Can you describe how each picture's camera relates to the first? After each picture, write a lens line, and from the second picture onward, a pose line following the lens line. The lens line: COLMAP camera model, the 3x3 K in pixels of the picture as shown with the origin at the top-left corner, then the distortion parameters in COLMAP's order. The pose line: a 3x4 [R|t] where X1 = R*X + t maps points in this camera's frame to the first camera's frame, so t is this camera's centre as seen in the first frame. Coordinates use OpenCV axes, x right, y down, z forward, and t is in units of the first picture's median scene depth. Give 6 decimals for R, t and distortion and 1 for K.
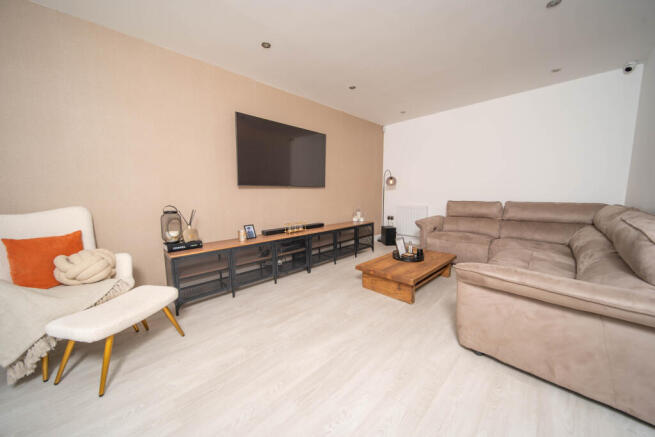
lens RADIAL K [[229.5, 0, 327.5], [0, 229.5, 218.5], [0, 0, 1]] dist [-0.001476, -0.000283]
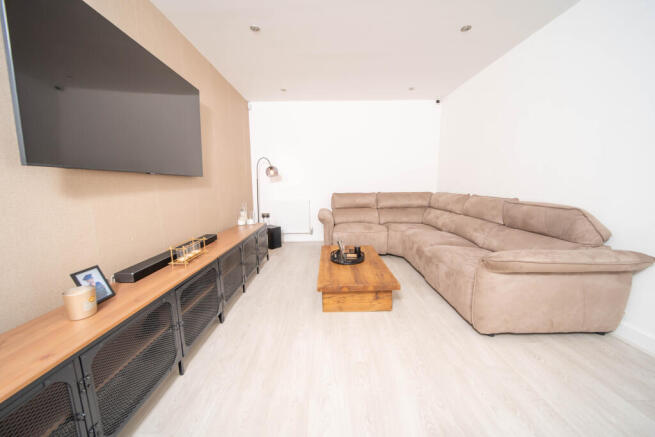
lens RADIAL K [[237.7, 0, 327.5], [0, 237.7, 218.5], [0, 0, 1]] dist [-0.000640, -0.000061]
pose [[0.698930, -0.105586, 0.707354, -0.292182], [0.087705, 0.994231, 0.061747, -0.041485], [-0.709792, 0.018881, 0.704158, 0.364355]]
